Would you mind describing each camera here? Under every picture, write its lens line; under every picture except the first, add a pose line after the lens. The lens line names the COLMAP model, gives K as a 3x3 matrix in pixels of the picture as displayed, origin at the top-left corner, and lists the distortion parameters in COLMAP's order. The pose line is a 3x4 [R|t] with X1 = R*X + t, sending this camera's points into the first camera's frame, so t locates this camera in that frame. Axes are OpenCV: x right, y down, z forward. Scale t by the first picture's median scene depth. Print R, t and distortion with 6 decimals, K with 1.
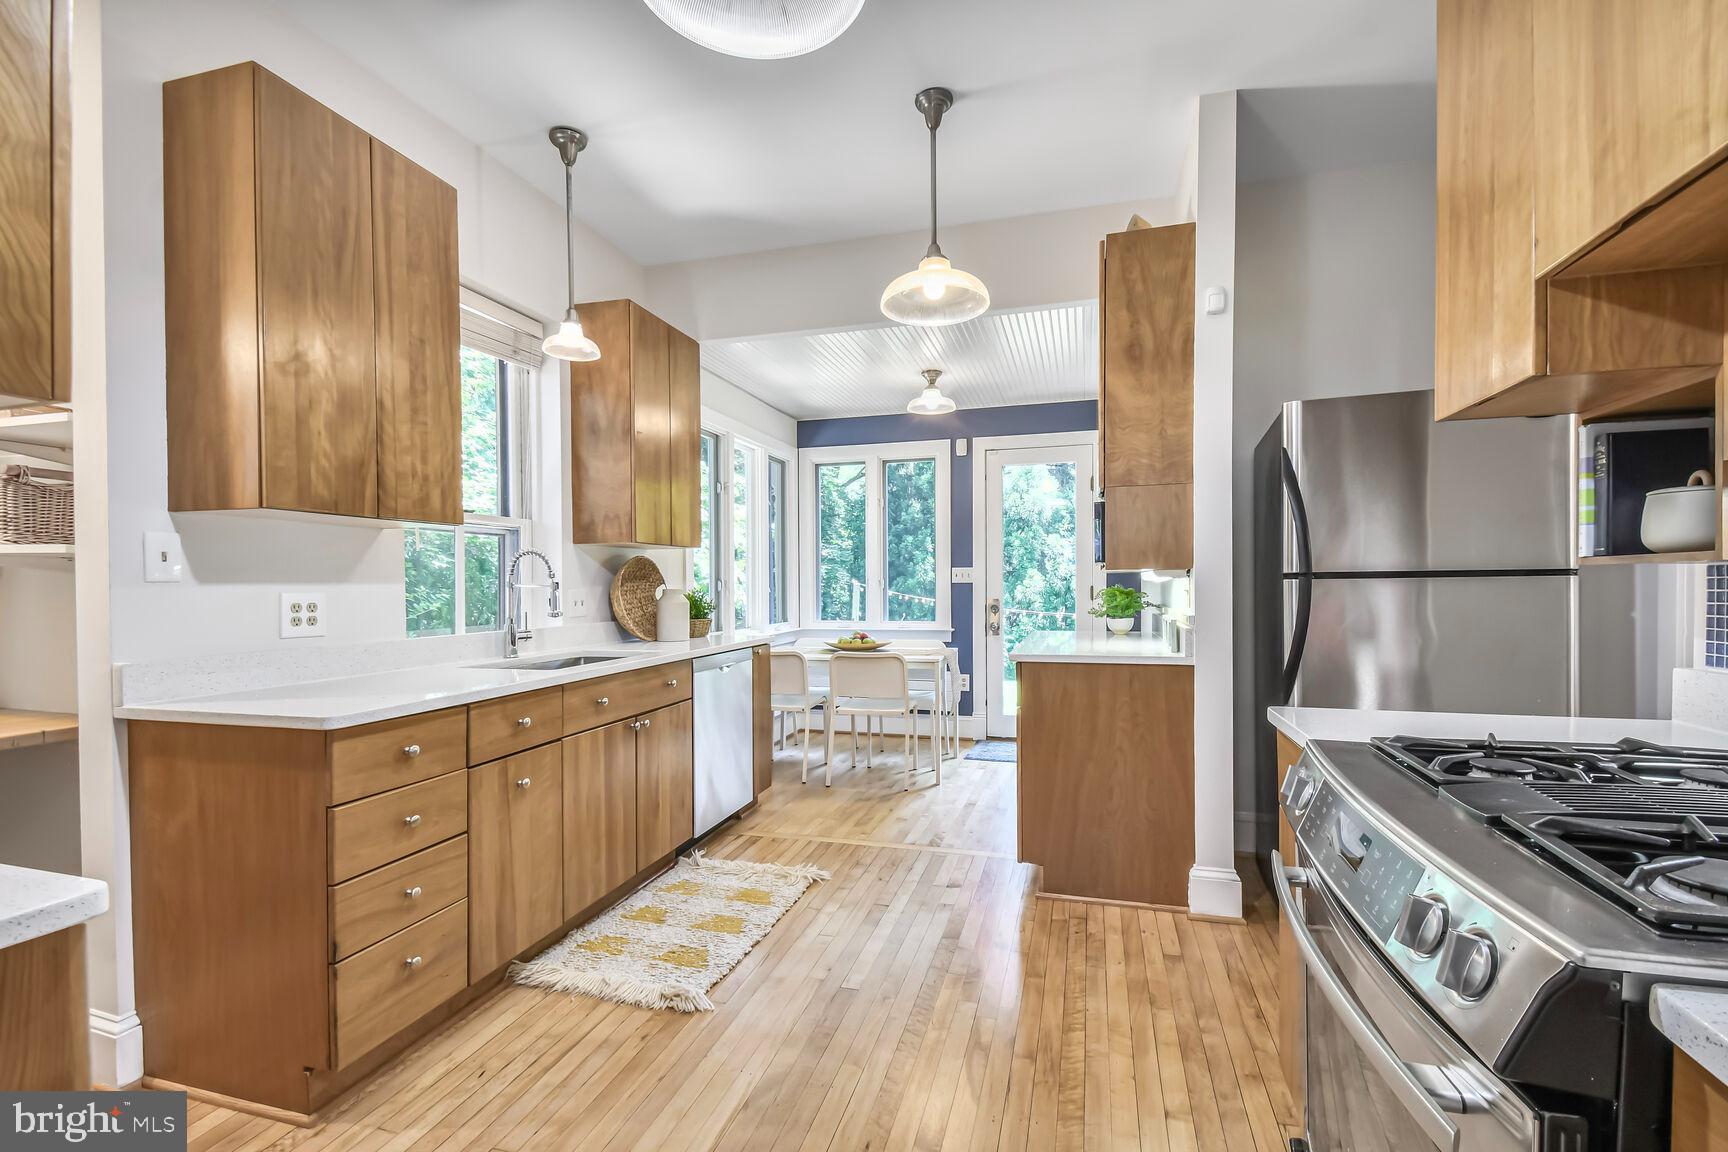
lens RADIAL K [[780.8, 0, 871.2], [0, 780.8, 583.1], [0, 0, 1]] dist [0.000120, -0.000817]
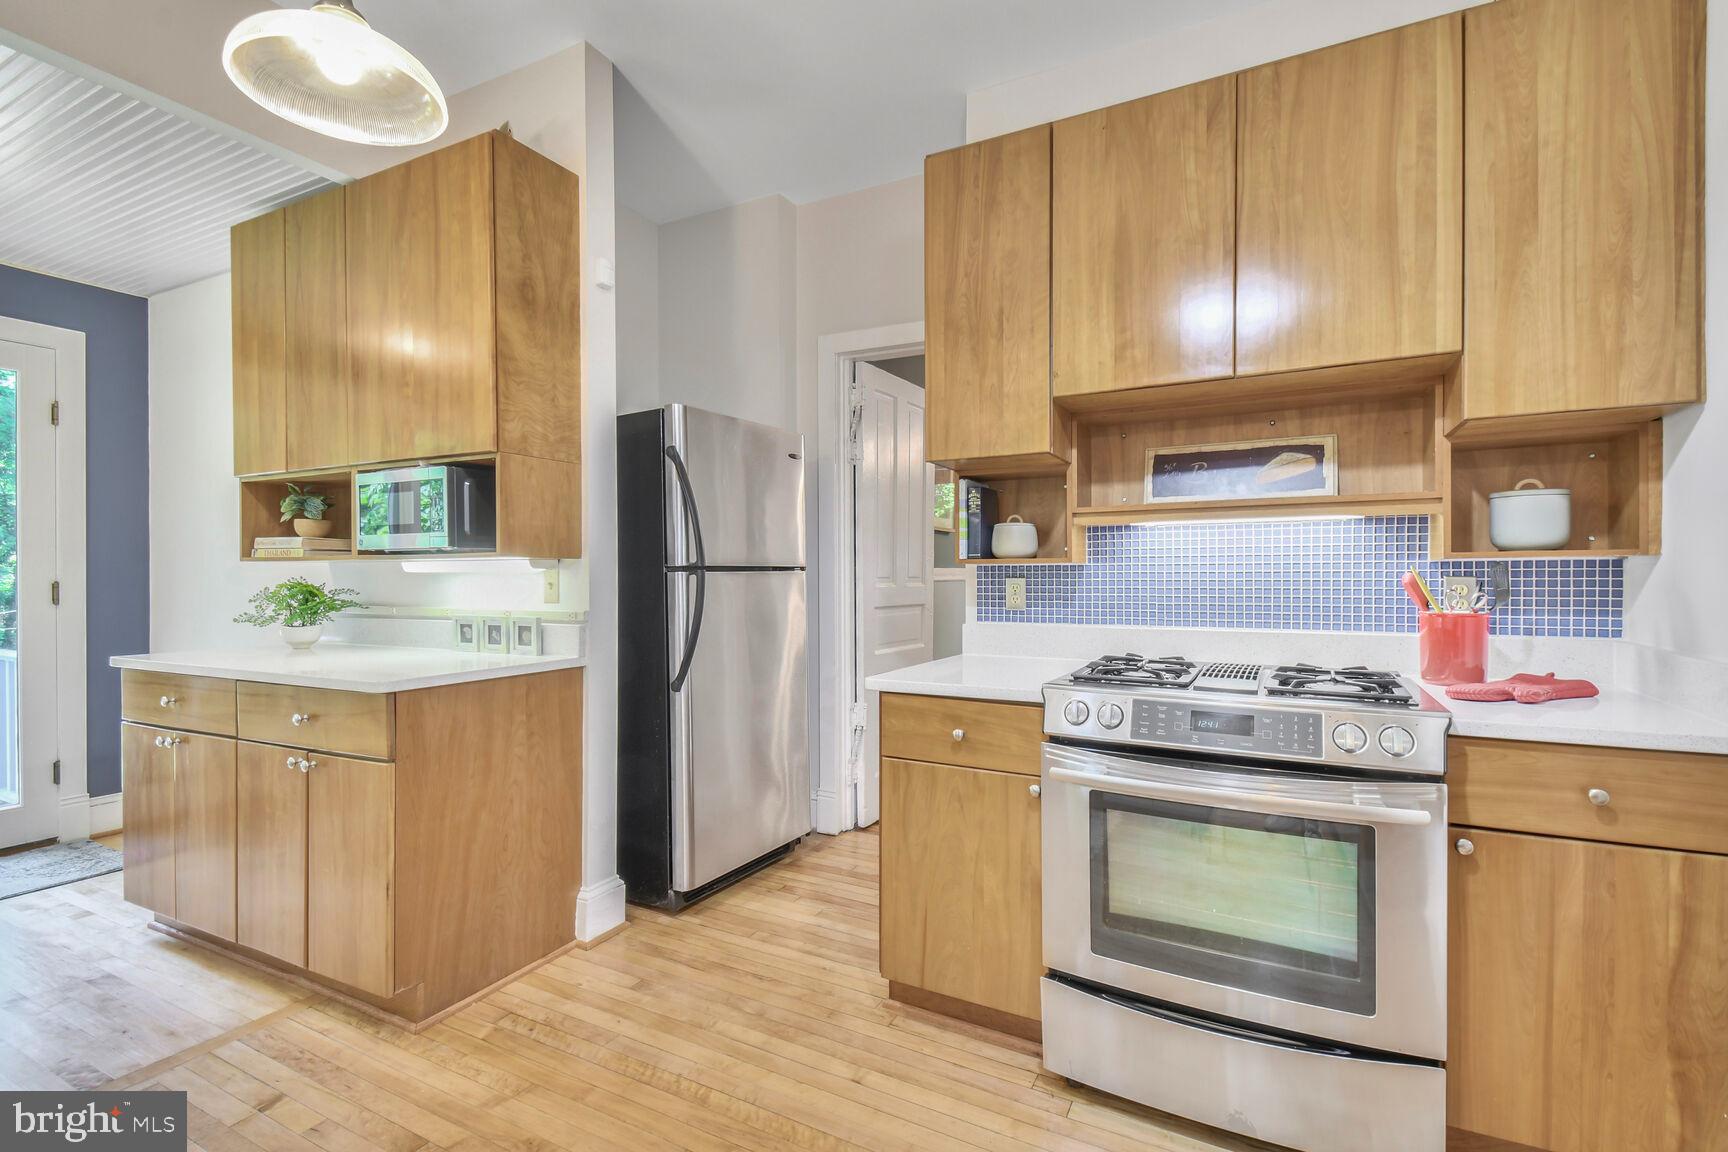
lens RADIAL K [[780.8, 0, 875.2], [0, 780.8, 581.7], [0, 0, 1]] dist [0.000120, -0.000817]
pose [[0.167969, 0.004525, 0.985782, -0.415068], [0.001670, 0.999987, -0.004874, 0.012222], [-0.985791, 0.002465, 0.167959, 0.509824]]
